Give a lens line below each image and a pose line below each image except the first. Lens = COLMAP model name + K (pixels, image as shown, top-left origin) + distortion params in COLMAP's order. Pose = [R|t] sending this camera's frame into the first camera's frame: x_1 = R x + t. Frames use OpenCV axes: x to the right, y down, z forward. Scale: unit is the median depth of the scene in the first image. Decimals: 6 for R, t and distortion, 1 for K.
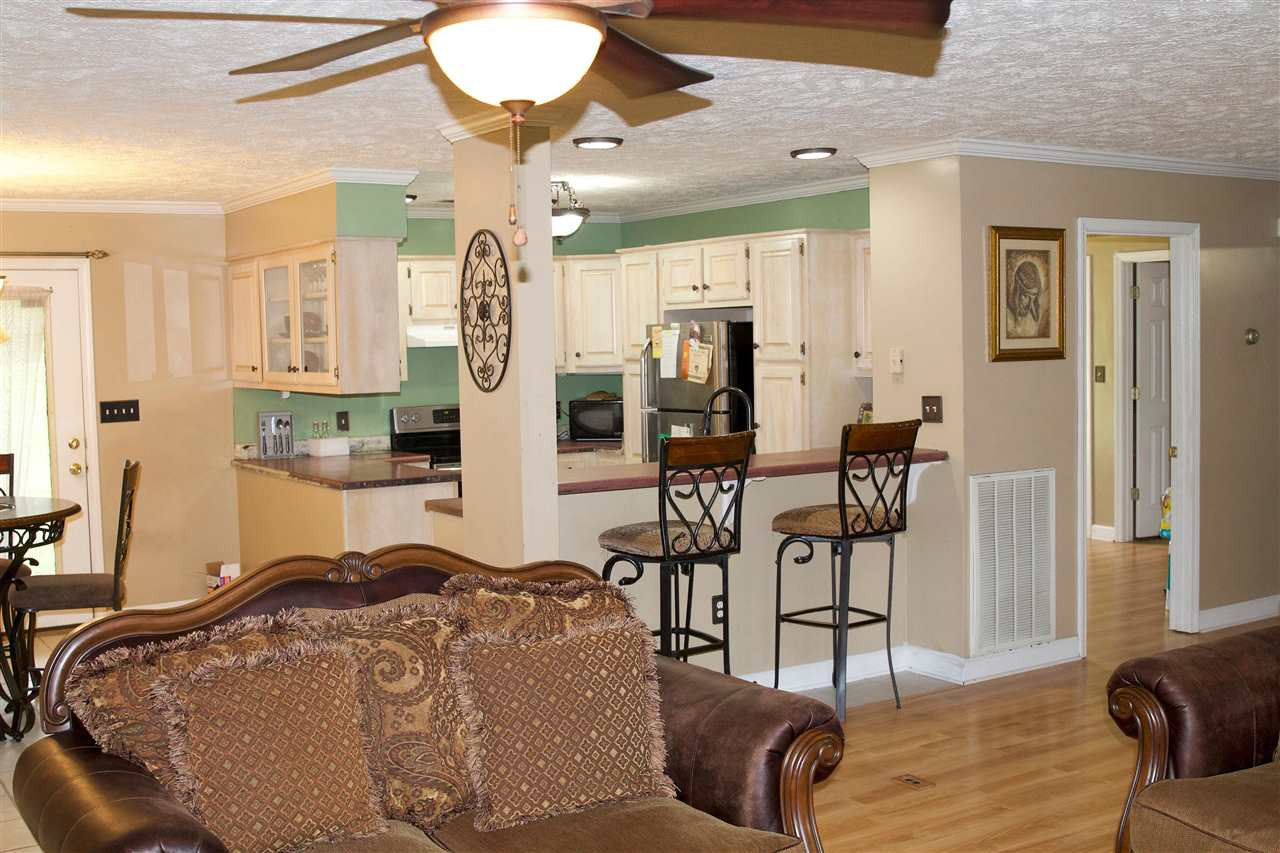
lens RADIAL K [[1419.5, 0, 640.0], [0, 1419.5, 426.5], [0, 0, 1]] dist [-0.117504, 0.108297]
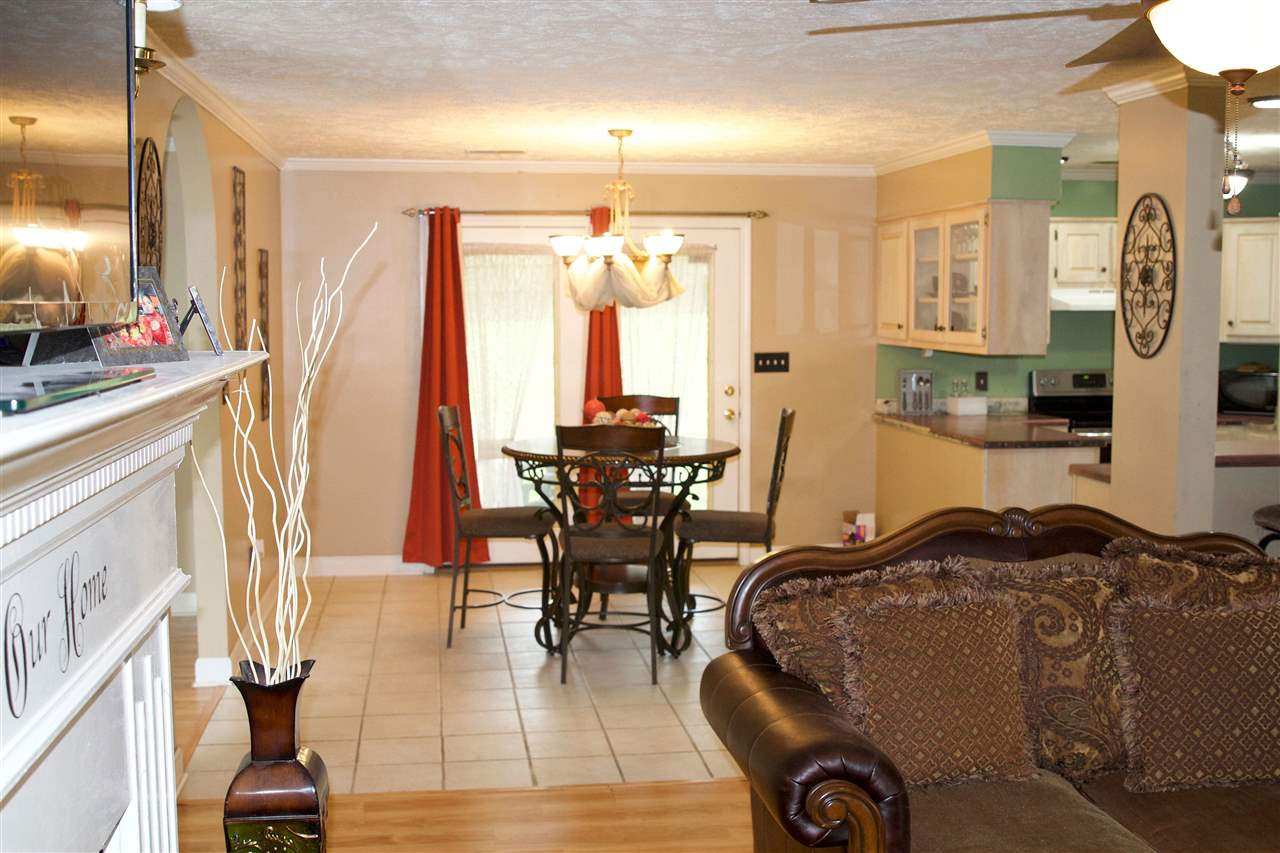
lens RADIAL K [[1419.5, 0, 640.0], [0, 1419.5, 426.5], [0, 0, 1]] dist [-0.117504, 0.108297]
pose [[0.908340, 0.056947, -0.414338, -0.021168], [-0.045175, 0.998250, 0.038166, 0.001875], [0.415787, -0.015950, 0.909322, -0.035661]]
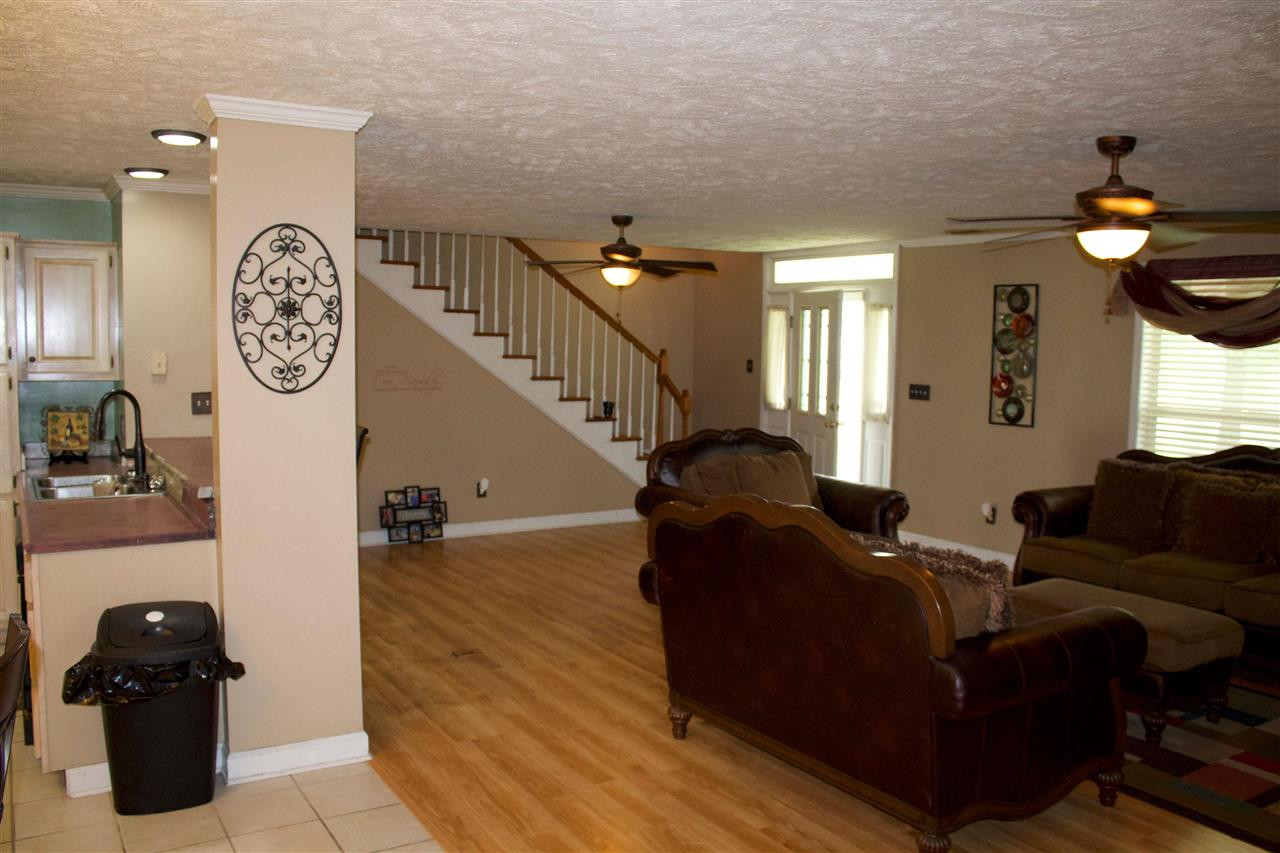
lens RADIAL K [[1048.6, 0, 640.0], [0, 1048.6, 426.5], [0, 0, 1]] dist [-0.003558, 0.001590]
pose [[0.022727, -0.064011, 0.997690, -0.839793], [0.060591, 0.996202, 0.062535, -0.032869], [-0.997904, 0.059030, 0.026519, 0.766395]]
